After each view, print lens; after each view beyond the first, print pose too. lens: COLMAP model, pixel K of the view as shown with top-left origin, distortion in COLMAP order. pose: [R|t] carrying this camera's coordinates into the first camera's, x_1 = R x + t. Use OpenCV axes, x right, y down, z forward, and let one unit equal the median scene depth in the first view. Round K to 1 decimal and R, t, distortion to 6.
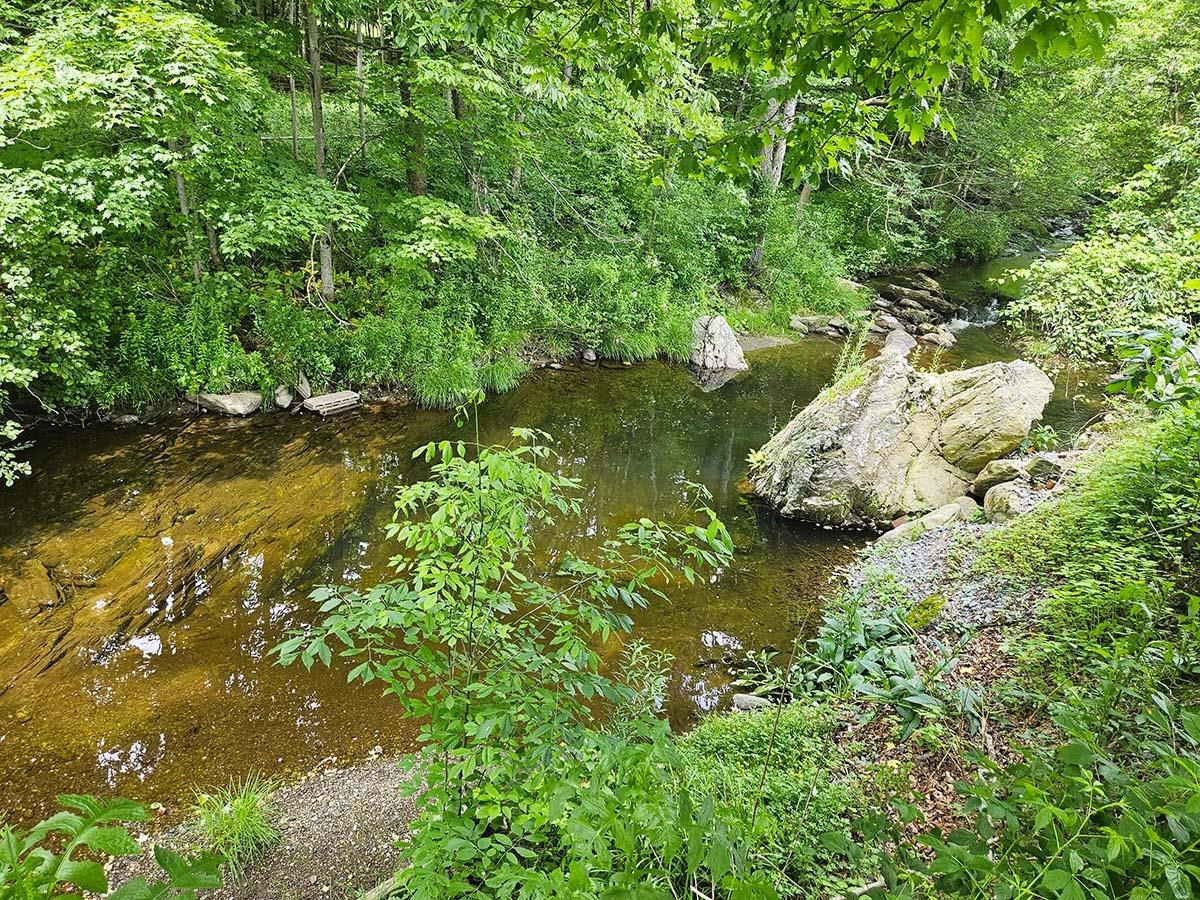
lens RADIAL K [[806.4, 0, 597.4], [0, 806.4, 447.9], [0, 0, 1]] dist [0.031829, -0.036652]
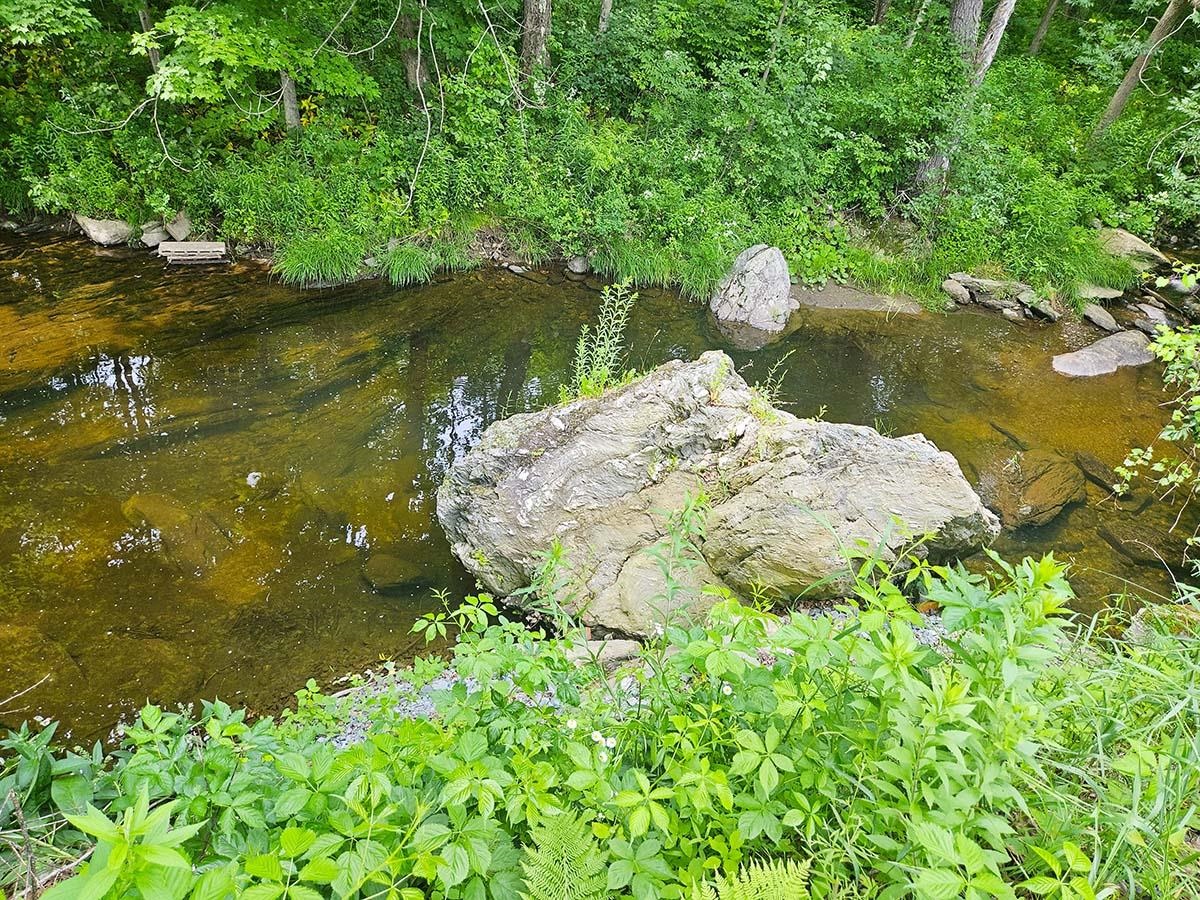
lens RADIAL K [[806.4, 0, 600.7], [0, 806.4, 453.9], [0, 0, 1]] dist [0.031829, -0.036652]
pose [[0.848780, 0.308269, -0.429584, 0.511932], [-0.241774, 0.948823, 0.203173, -0.136292], [0.470231, -0.068587, 0.879874, 0.412844]]
